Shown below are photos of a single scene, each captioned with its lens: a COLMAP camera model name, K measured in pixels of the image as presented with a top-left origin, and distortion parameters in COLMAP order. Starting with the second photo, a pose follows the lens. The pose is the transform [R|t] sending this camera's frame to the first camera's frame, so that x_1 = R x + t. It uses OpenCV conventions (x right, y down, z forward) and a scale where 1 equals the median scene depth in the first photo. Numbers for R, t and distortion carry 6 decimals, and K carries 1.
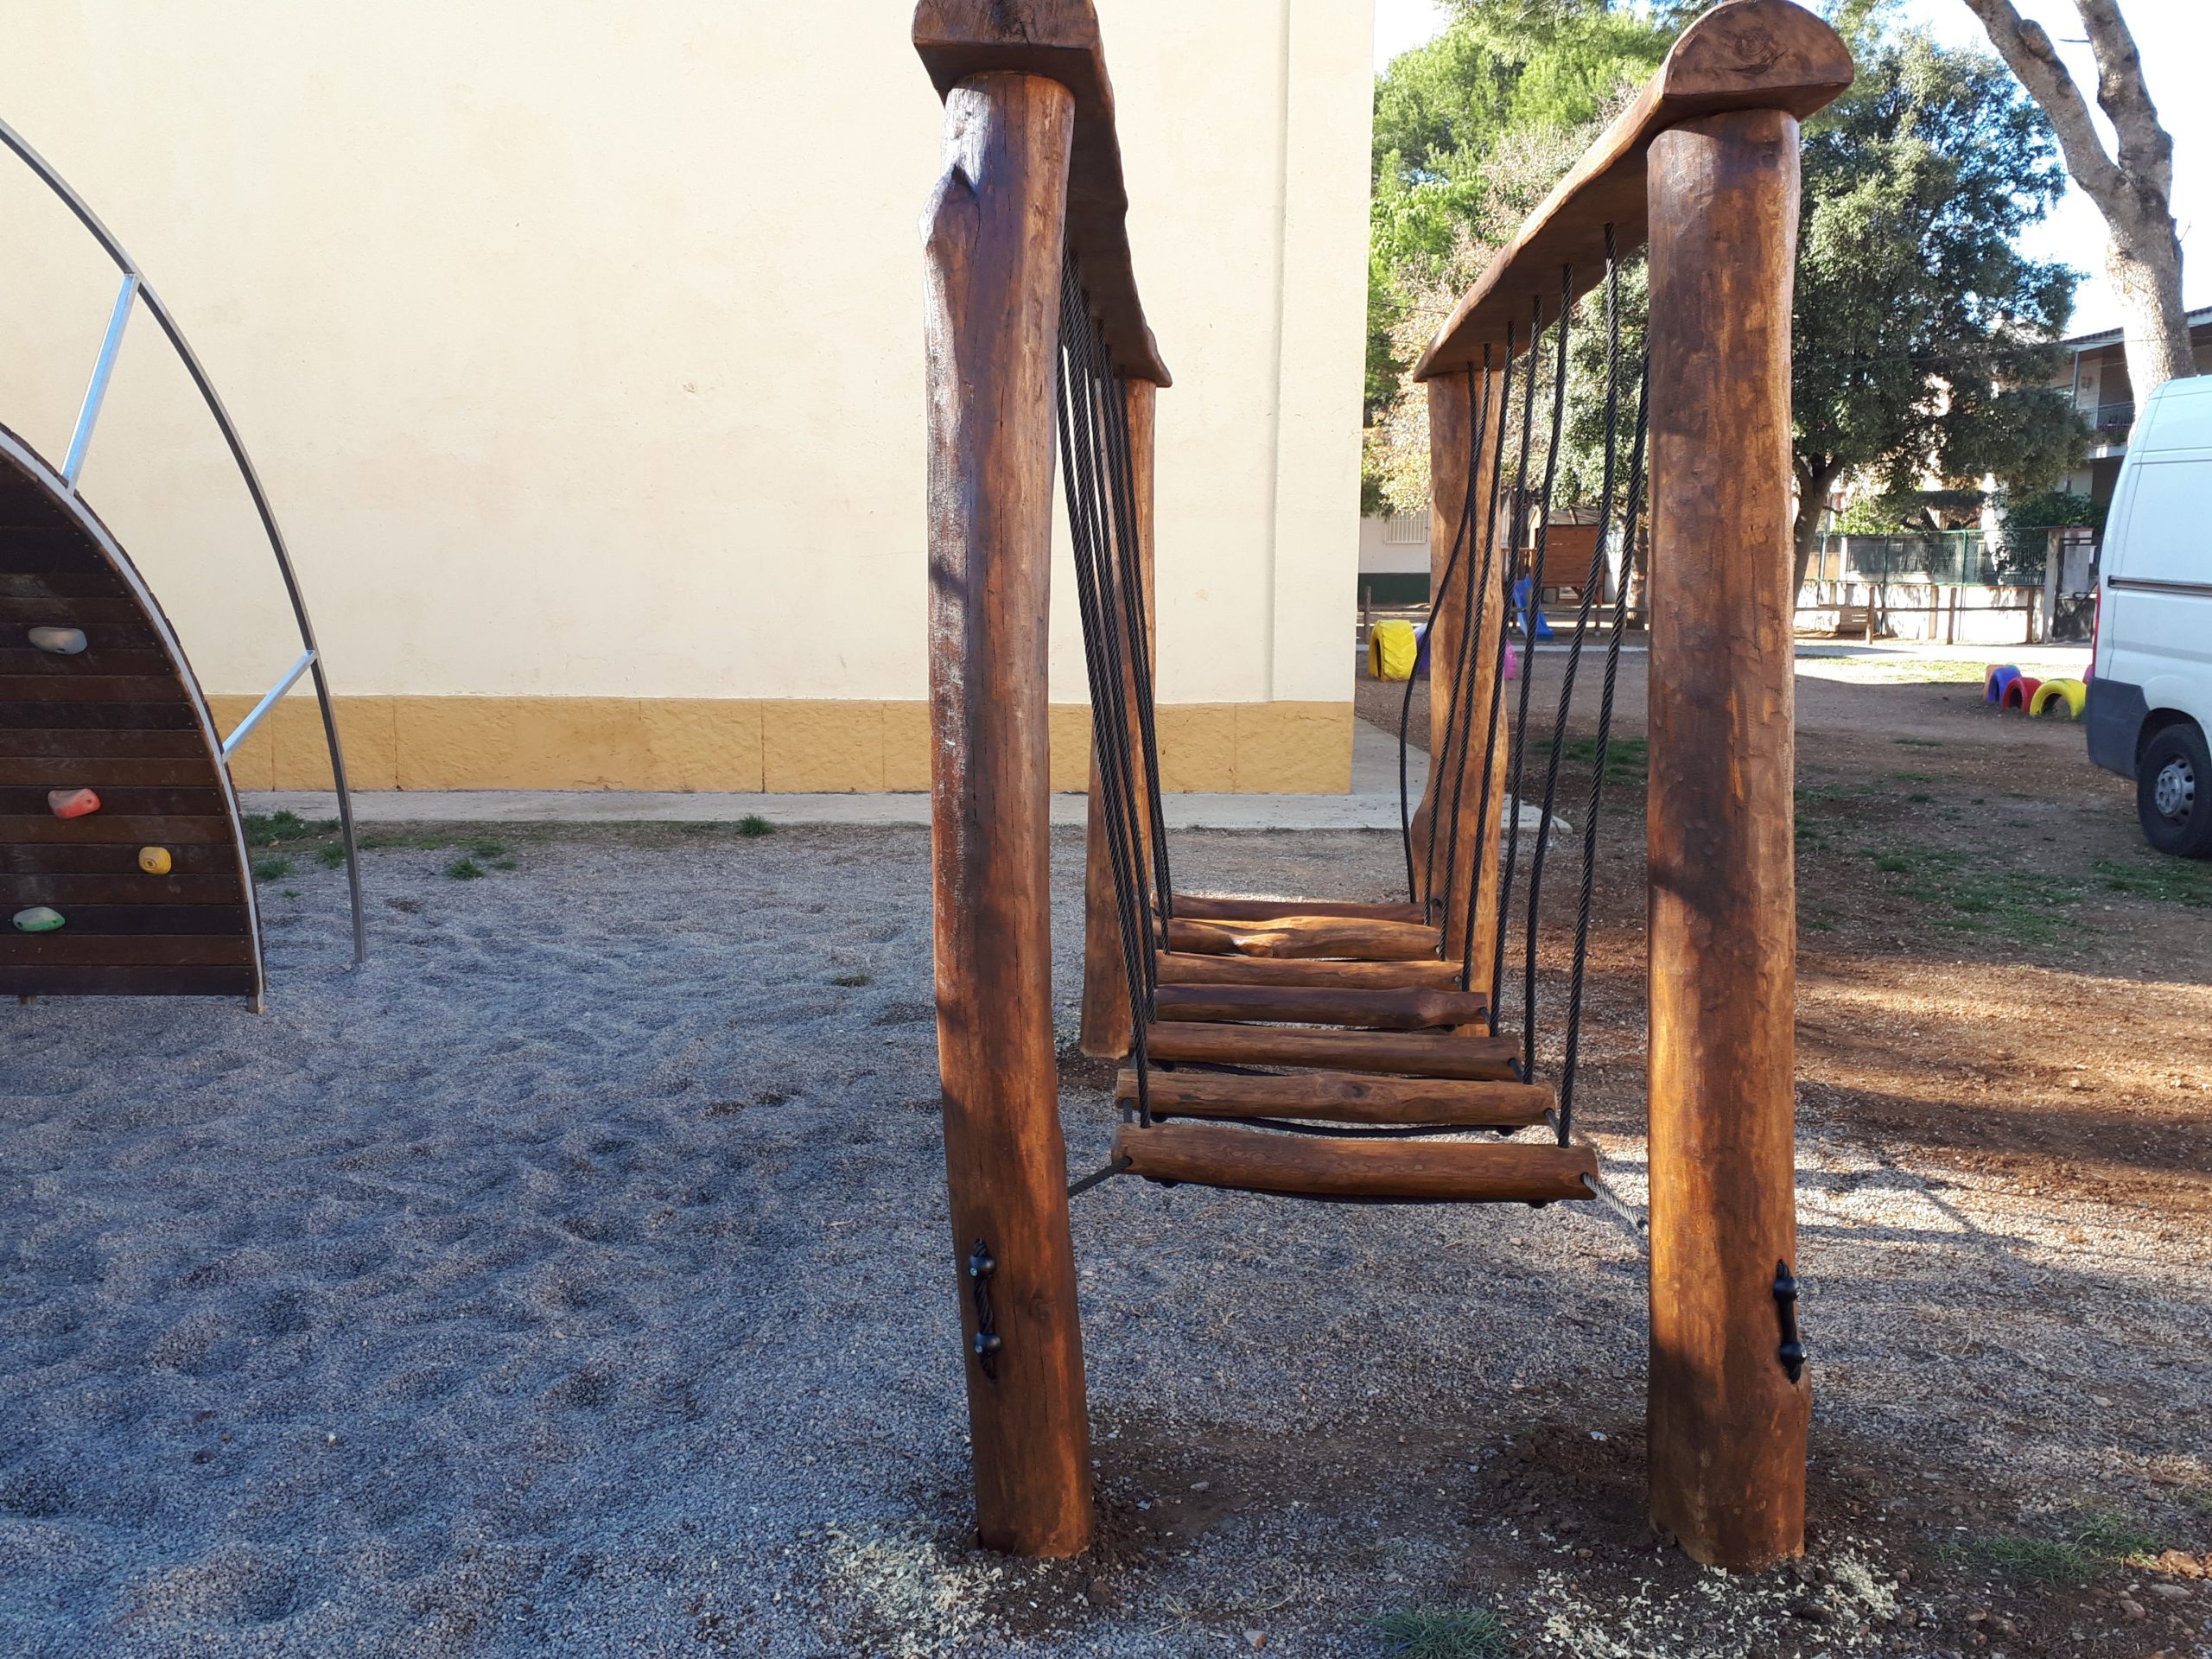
lens RADIAL K [[1726.7, 0, 1106.0], [0, 1726.7, 829.5], [0, 0, 1]] dist [0.103308, -0.112566]
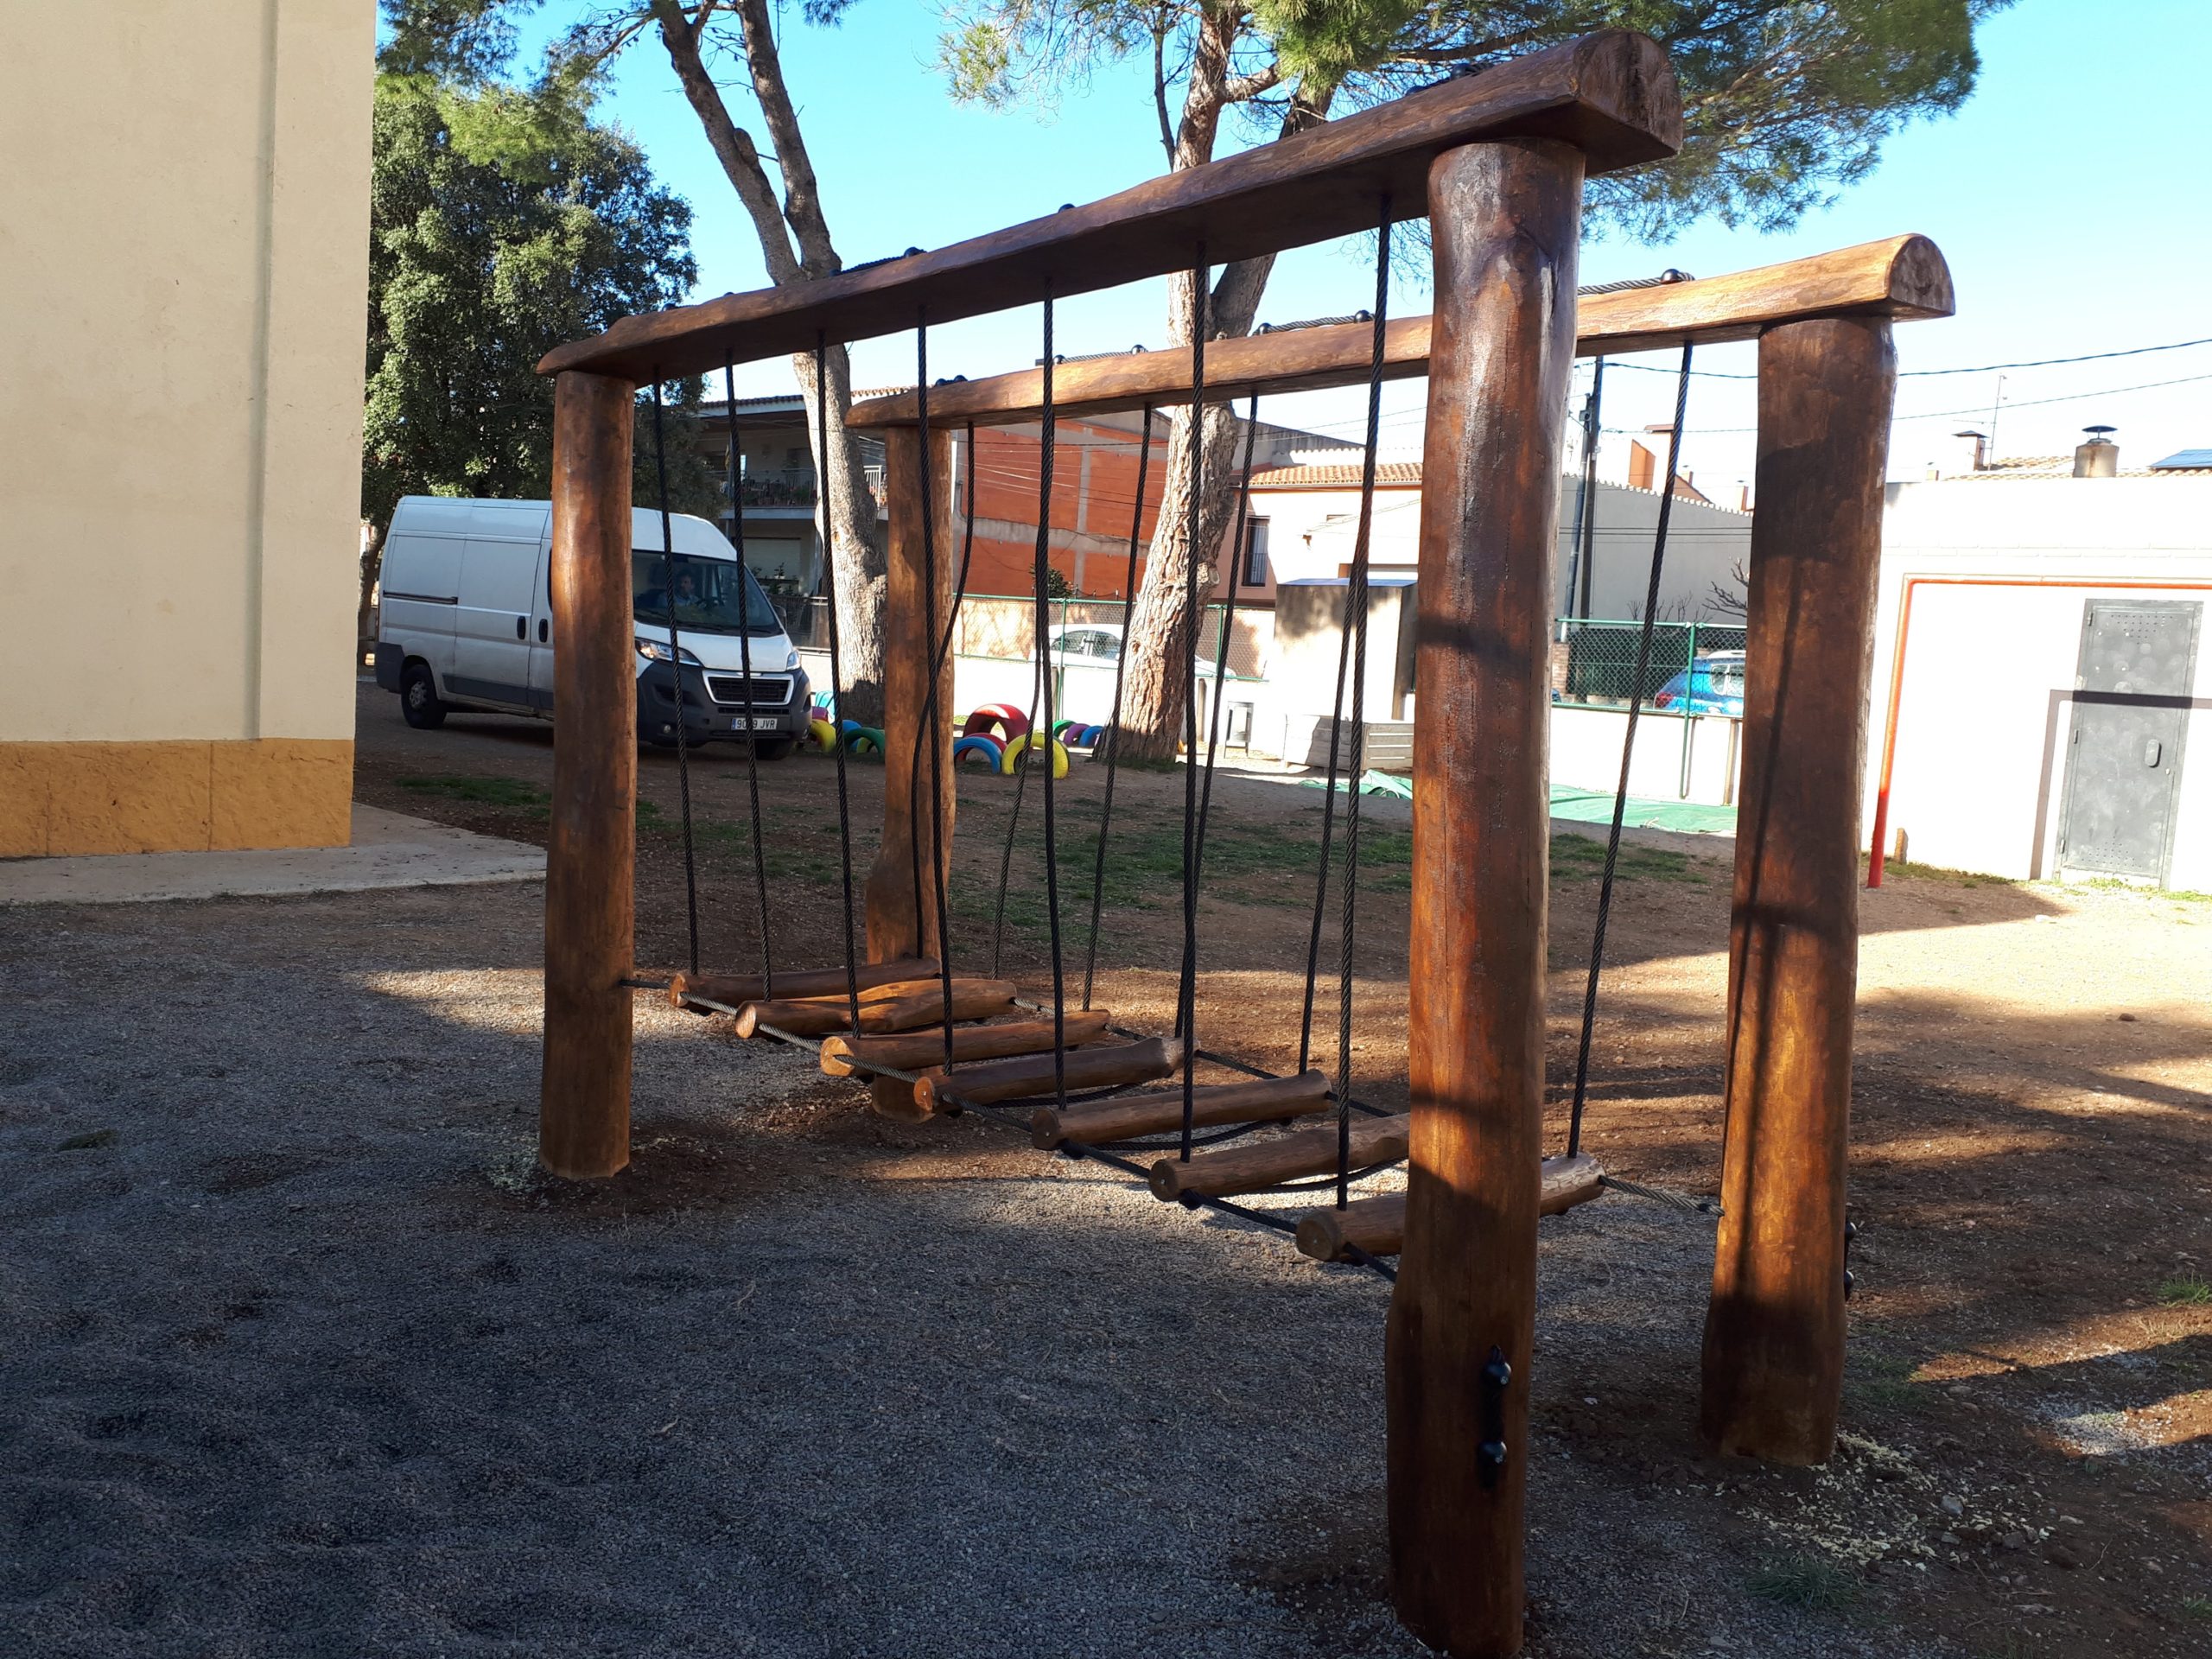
lens RADIAL K [[1769.1, 0, 1105.5], [0, 1769.1, 815.4], [0, 0, 1]] dist [0.010597, 0.001668]
pose [[0.712097, -0.026615, 0.701577, -0.125747], [0.044131, 0.999002, -0.006895, -0.007875], [-0.700693, 0.035871, 0.712561, 0.062430]]
